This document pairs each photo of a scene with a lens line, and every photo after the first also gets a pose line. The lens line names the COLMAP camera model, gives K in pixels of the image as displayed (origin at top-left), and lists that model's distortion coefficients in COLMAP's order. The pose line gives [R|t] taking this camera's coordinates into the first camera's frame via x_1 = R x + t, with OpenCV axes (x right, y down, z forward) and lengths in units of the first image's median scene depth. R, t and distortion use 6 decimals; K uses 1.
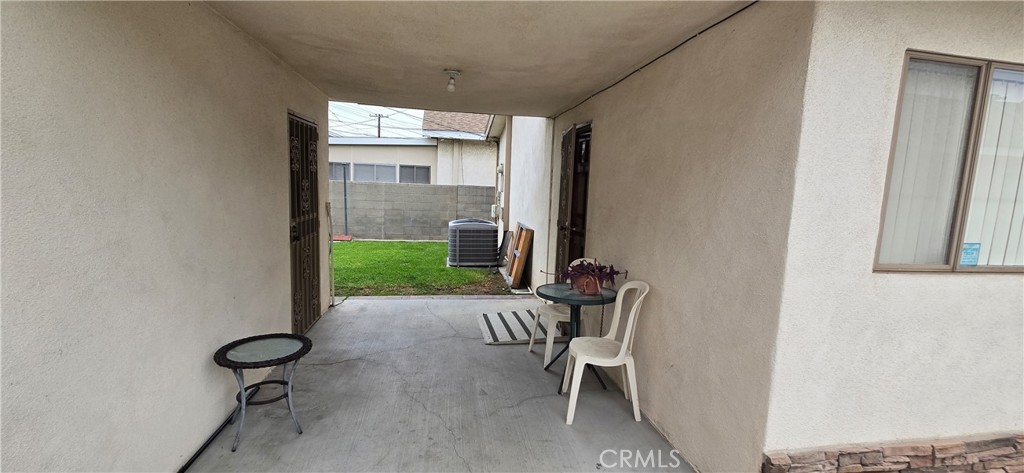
lens RADIAL K [[418.6, 0, 514.2], [0, 418.6, 236.2], [0, 0, 1]] dist [0.000775, 0.000452]
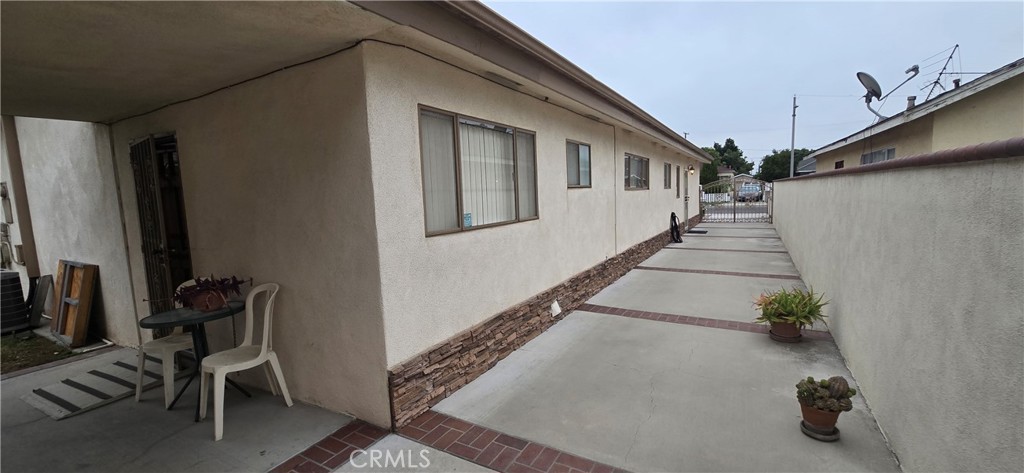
lens RADIAL K [[418.6, 0, 514.2], [0, 418.6, 236.2], [0, 0, 1]] dist [0.000775, 0.000452]
pose [[0.631892, -0.143767, 0.761606, -0.089655], [0.159702, 0.985711, 0.053569, 0.025768], [-0.758425, 0.087780, 0.645822, -0.167865]]
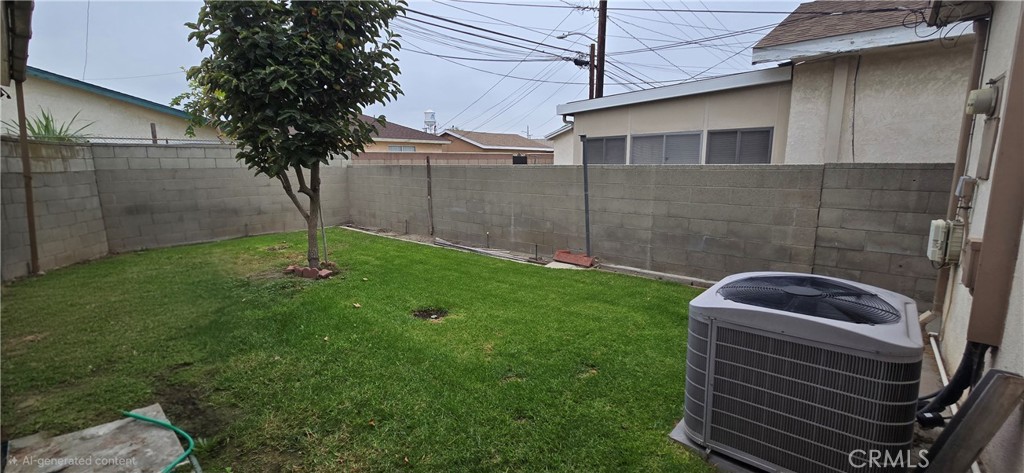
lens RADIAL K [[418.6, 0, 514.2], [0, 418.6, 236.2], [0, 0, 1]] dist [0.000775, 0.000452]
pose [[0.637537, 0.086600, -0.765537, -0.025055], [-0.062109, 0.996205, 0.060970, -0.152688], [0.767912, 0.008676, 0.640496, 1.342374]]
